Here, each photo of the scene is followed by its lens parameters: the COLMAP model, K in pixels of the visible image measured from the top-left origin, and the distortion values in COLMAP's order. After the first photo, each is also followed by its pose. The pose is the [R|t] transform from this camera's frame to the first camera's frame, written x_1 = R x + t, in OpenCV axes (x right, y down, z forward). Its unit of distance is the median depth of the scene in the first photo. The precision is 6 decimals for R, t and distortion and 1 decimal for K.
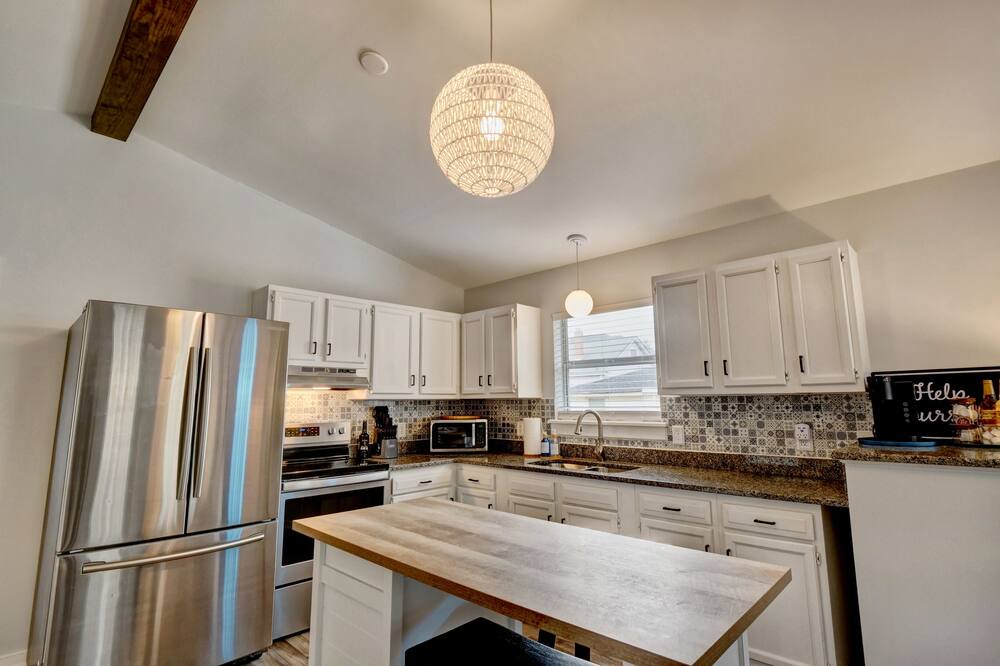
lens RADIAL K [[486.6, 0, 496.2], [0, 486.6, 326.3], [0, 0, 1]] dist [-0.012962, -0.001456]
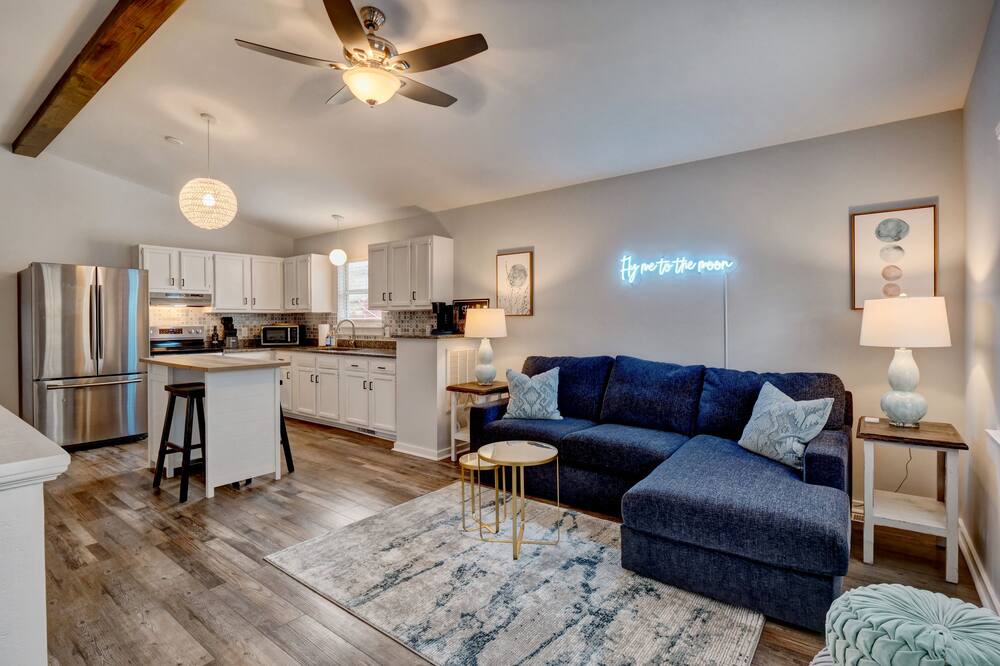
lens RADIAL K [[486.6, 0, 496.4], [0, 486.6, 326.7], [0, 0, 1]] dist [-0.012962, -0.001456]
pose [[0.993565, 0.001326, 0.113254, 0.581353], [-0.020667, 0.985266, 0.169774, -0.116525], [-0.111361, -0.171022, 0.978954, -0.834954]]
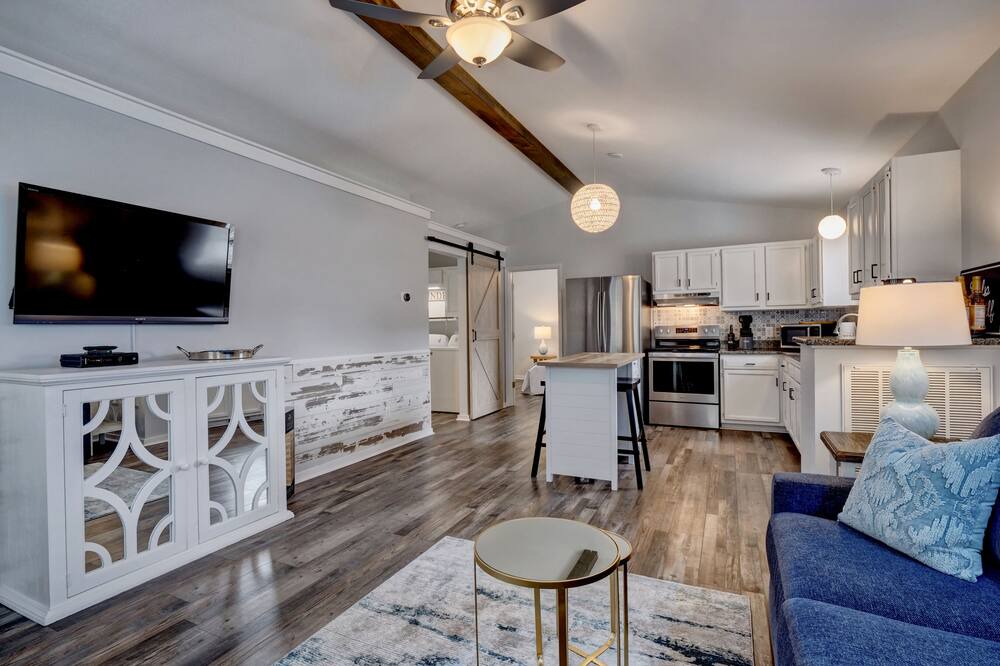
lens RADIAL K [[486.6, 0, 495.8], [0, 486.6, 325.1], [0, 0, 1]] dist [-0.012962, -0.001456]
pose [[0.319433, -0.002422, -0.947606, 1.139254], [0.159849, 0.985804, 0.051365, -0.001843], [0.934029, -0.167881, 0.315285, -0.209296]]
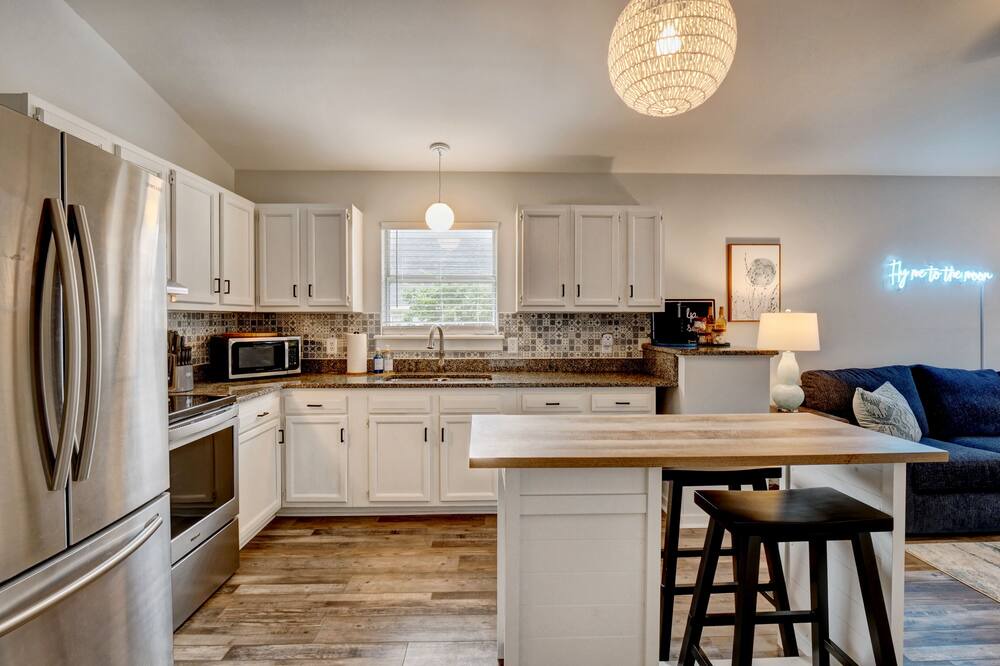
lens RADIAL K [[486.6, 0, 495.4], [0, 486.6, 325.0], [0, 0, 1]] dist [-0.012962, -0.001456]
pose [[0.700930, -0.001264, 0.713229, -0.493270], [-0.115919, 0.986501, 0.115668, 0.045105], [-0.703748, -0.163752, 0.691321, 0.232495]]
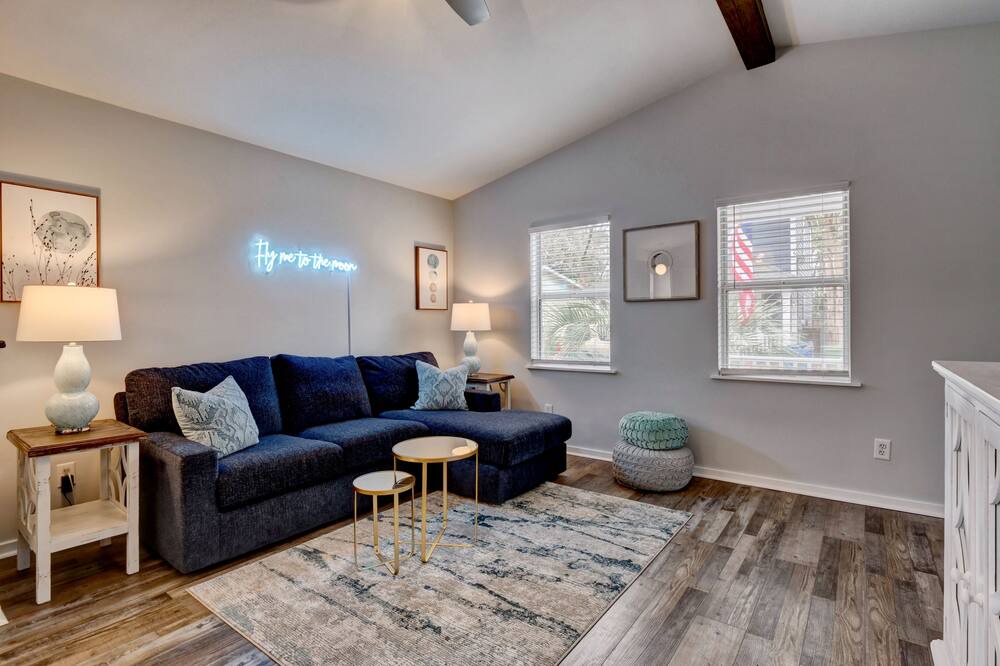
lens RADIAL K [[486.6, 0, 498.2], [0, 486.6, 324.6], [0, 0, 1]] dist [-0.012962, -0.001456]
pose [[-0.126558, 0.006159, 0.991940, -0.085153], [-0.148500, 0.988594, -0.025085, 0.045310], [-0.980781, -0.150478, -0.124200, -0.024716]]
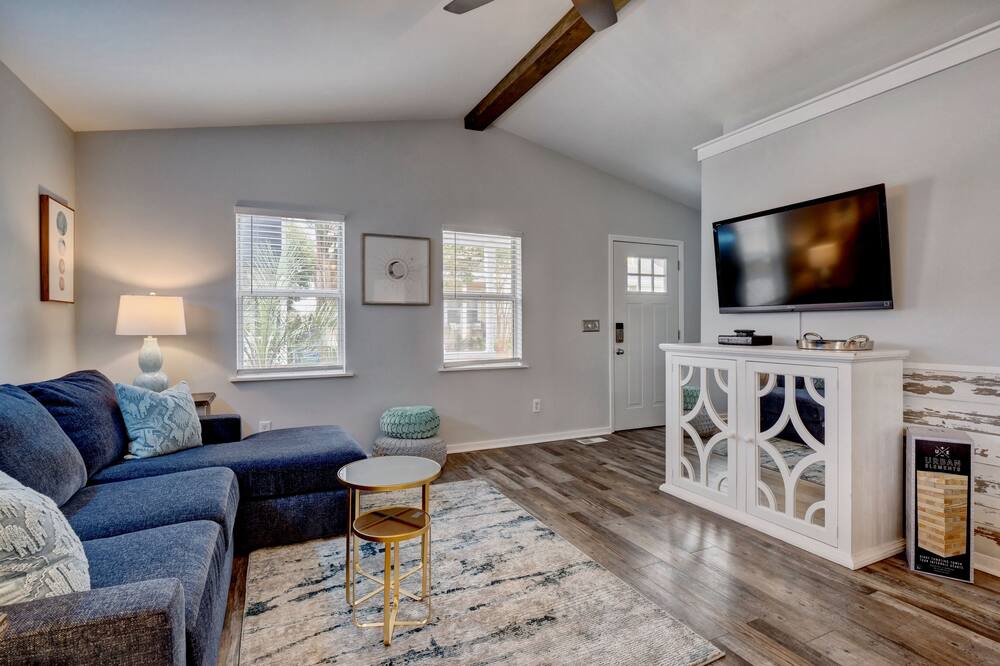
lens RADIAL K [[486.6, 0, 497.2], [0, 486.6, 326.7], [0, 0, 1]] dist [-0.012962, -0.001456]
pose [[-0.935990, 0.008249, 0.351929, 0.337235], [-0.045827, 0.988362, -0.145050, 0.132434], [-0.349030, -0.151893, -0.924720, 0.545411]]
